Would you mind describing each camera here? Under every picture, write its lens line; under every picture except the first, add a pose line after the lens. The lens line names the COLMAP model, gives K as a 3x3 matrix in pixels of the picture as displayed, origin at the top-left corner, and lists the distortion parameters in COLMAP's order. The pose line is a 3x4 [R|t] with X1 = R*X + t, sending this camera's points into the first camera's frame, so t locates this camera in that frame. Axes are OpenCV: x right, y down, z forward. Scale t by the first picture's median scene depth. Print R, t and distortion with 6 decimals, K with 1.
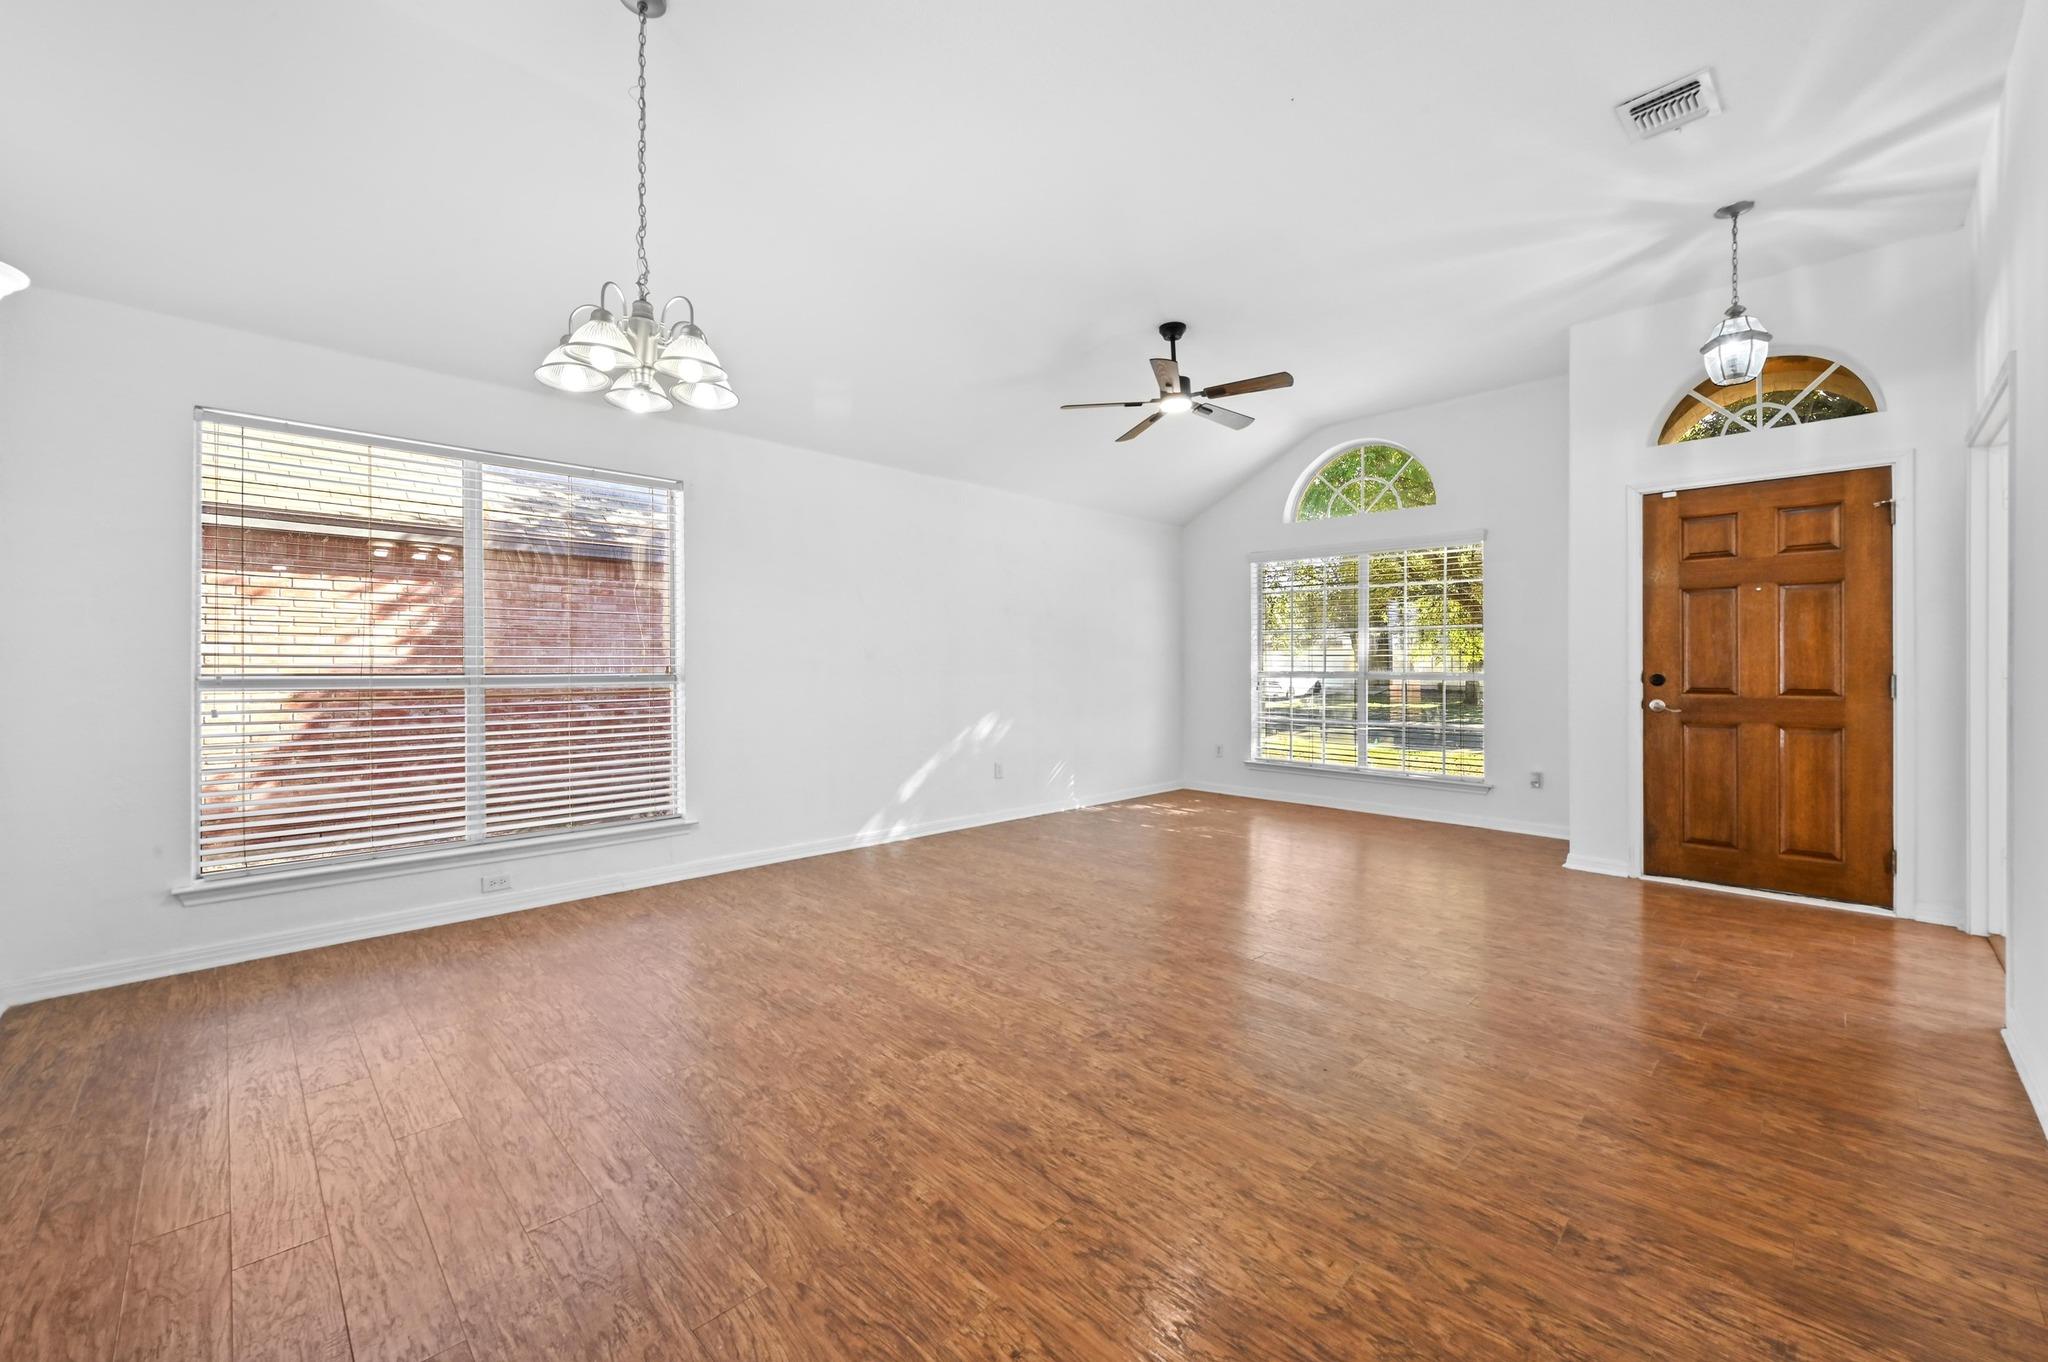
lens RADIAL K [[811.8, 0, 1027.8], [0, 811.8, 668.5], [0, 0, 1]] dist [0.000710, 0.000799]
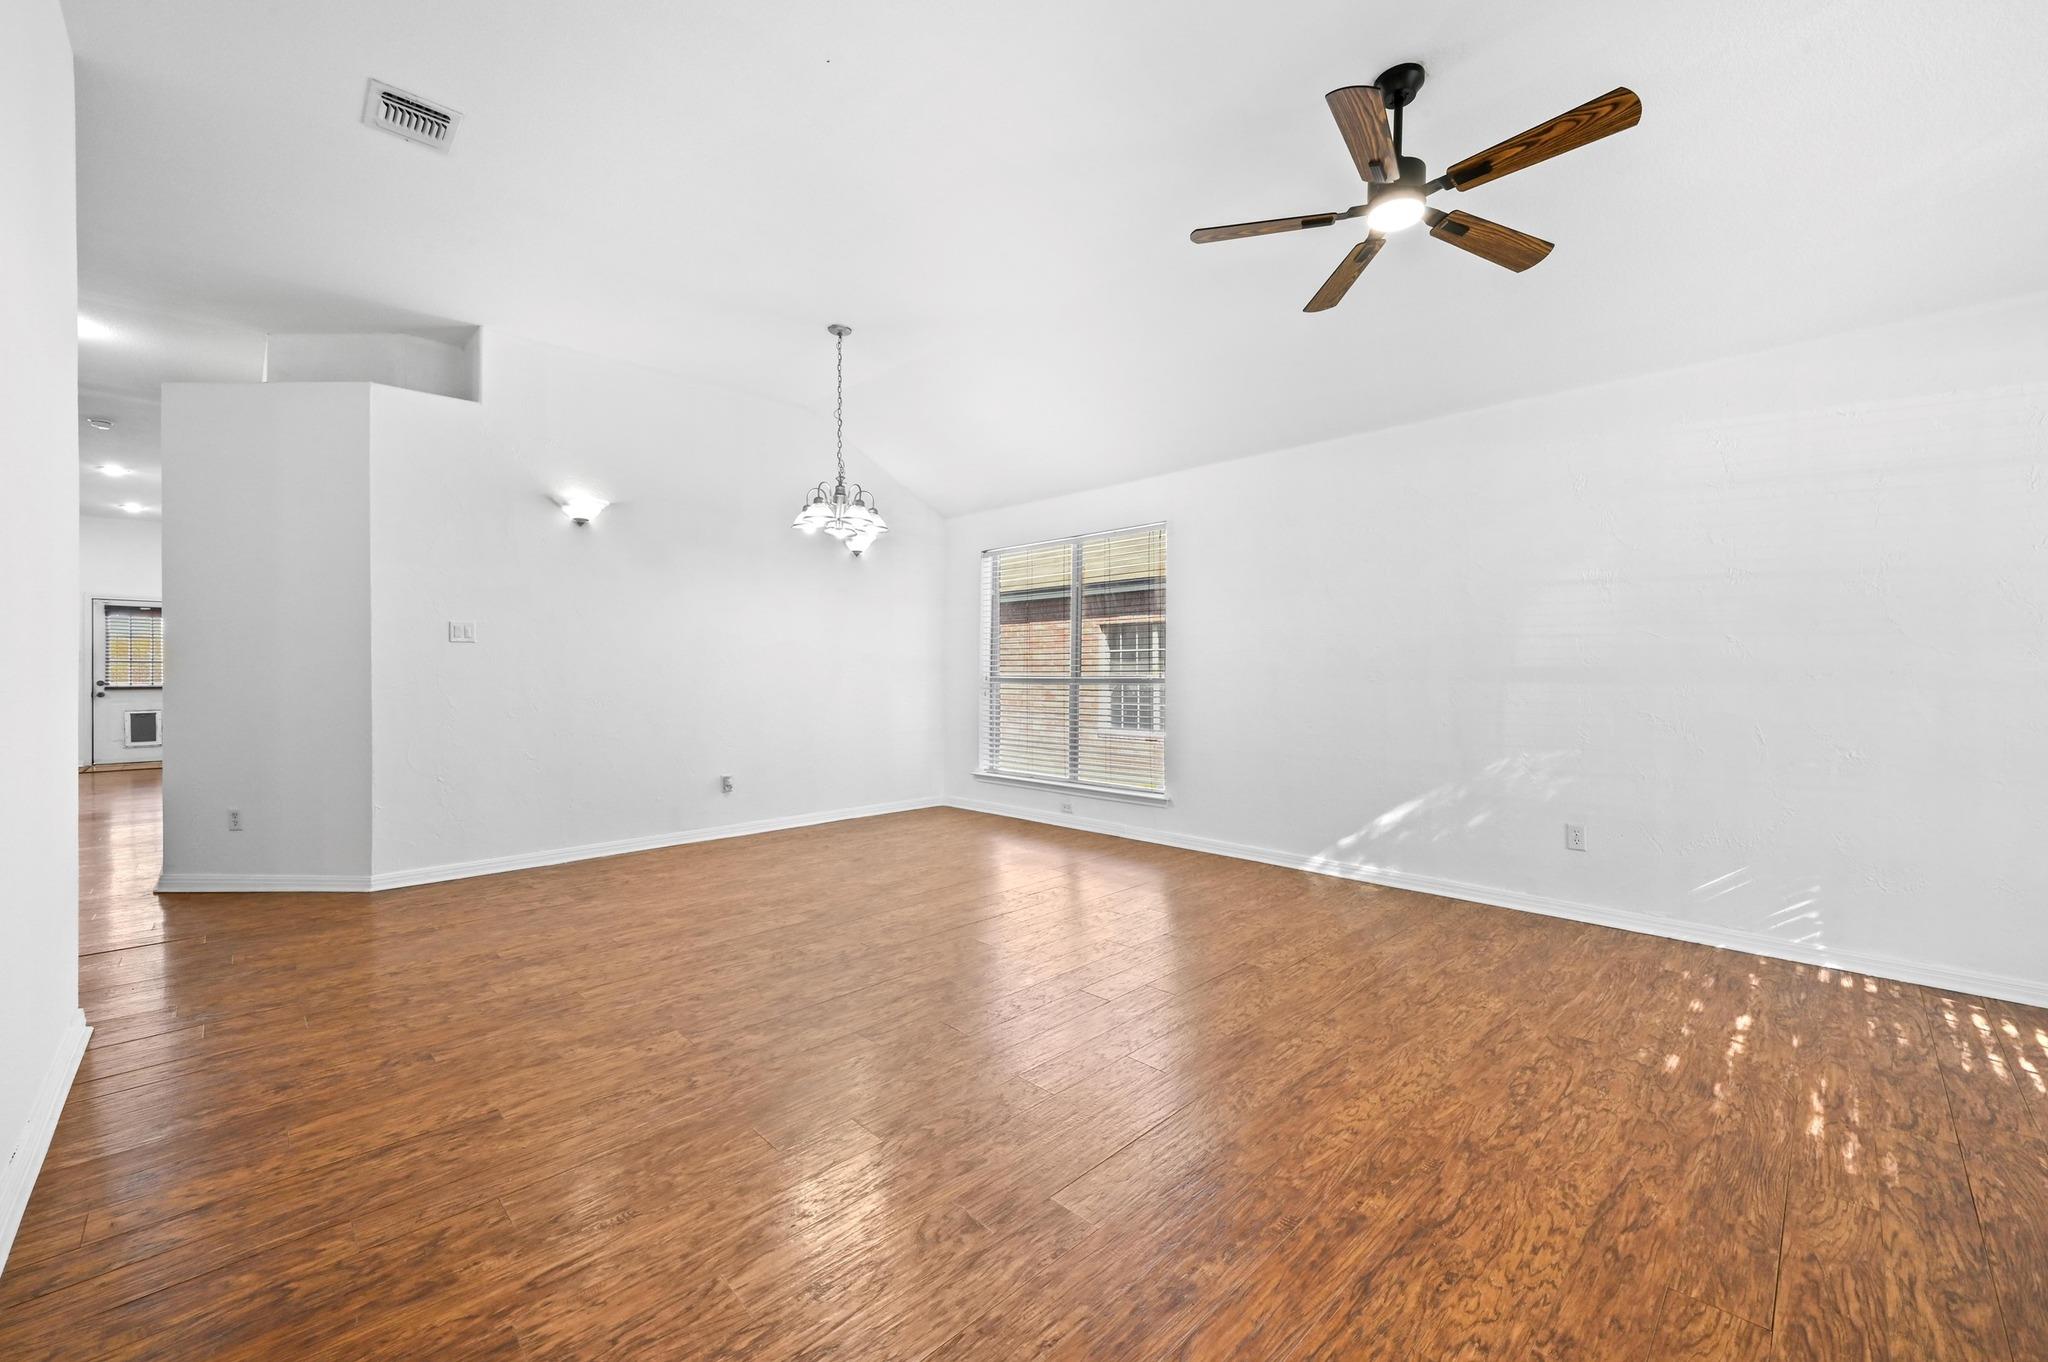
lens RADIAL K [[811.8, 0, 1015.6], [0, 811.8, 673.0], [0, 0, 1]] dist [0.000710, 0.000799]
pose [[-0.008014, 0.000579, -0.999968, 1.287260], [-0.001276, 0.999999, 0.000589, -0.000089], [0.999967, 0.001281, -0.008013, 1.255056]]
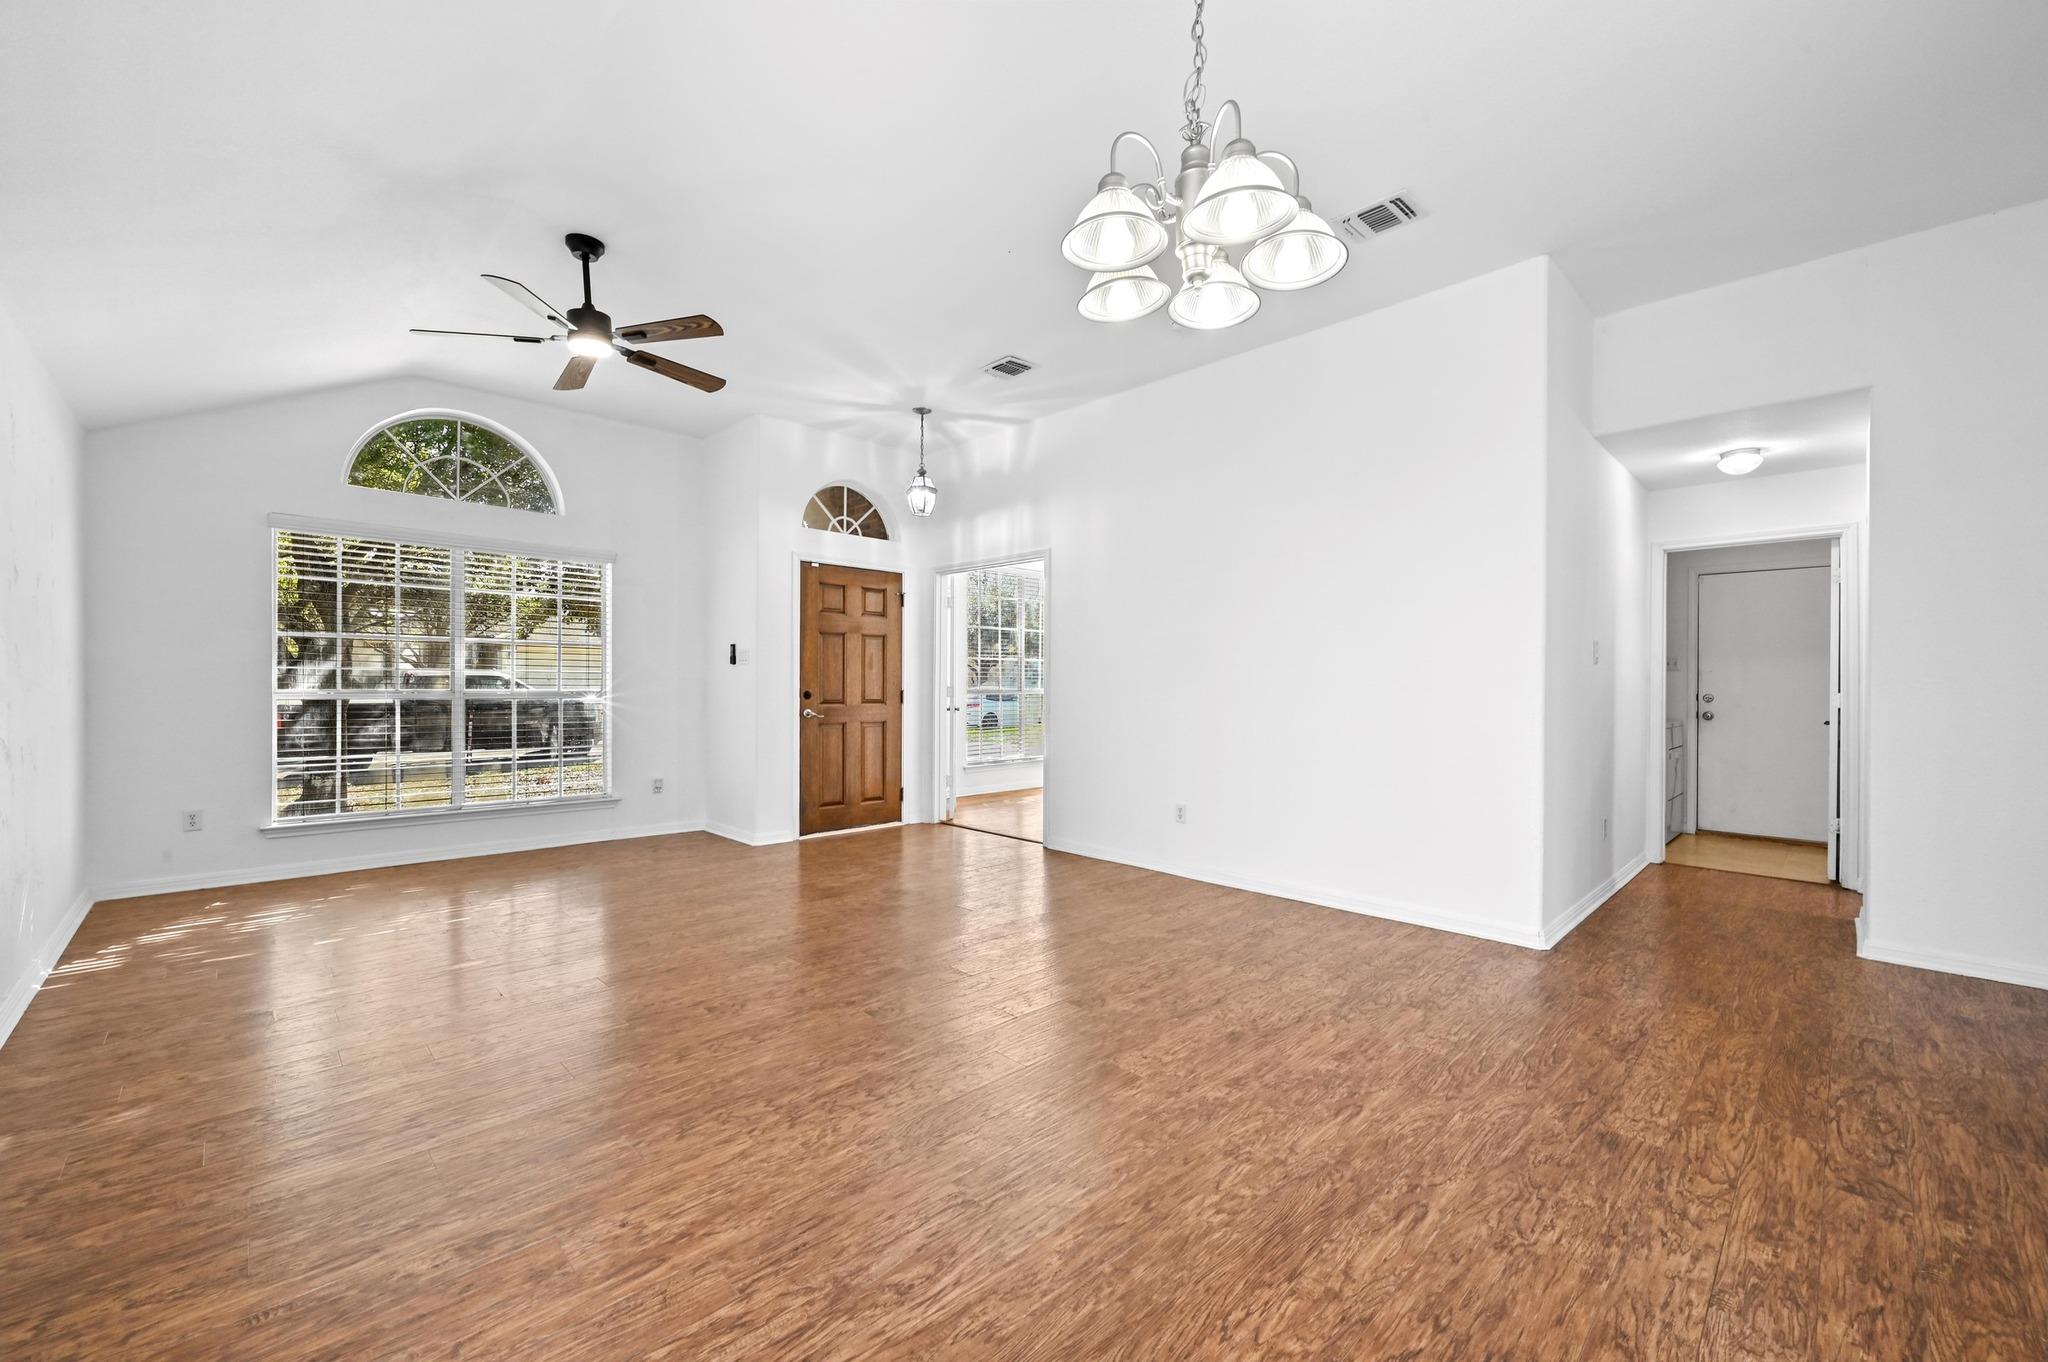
lens RADIAL K [[811.8, 0, 1023.6], [0, 811.8, 685.0], [0, 0, 1]] dist [0.000710, 0.000799]
pose [[0.006483, -0.000015, 0.999979, -1.000740], [-0.002729, 0.999996, 0.000033, -0.006968], [-0.999975, -0.002729, 0.006482, 0.991251]]
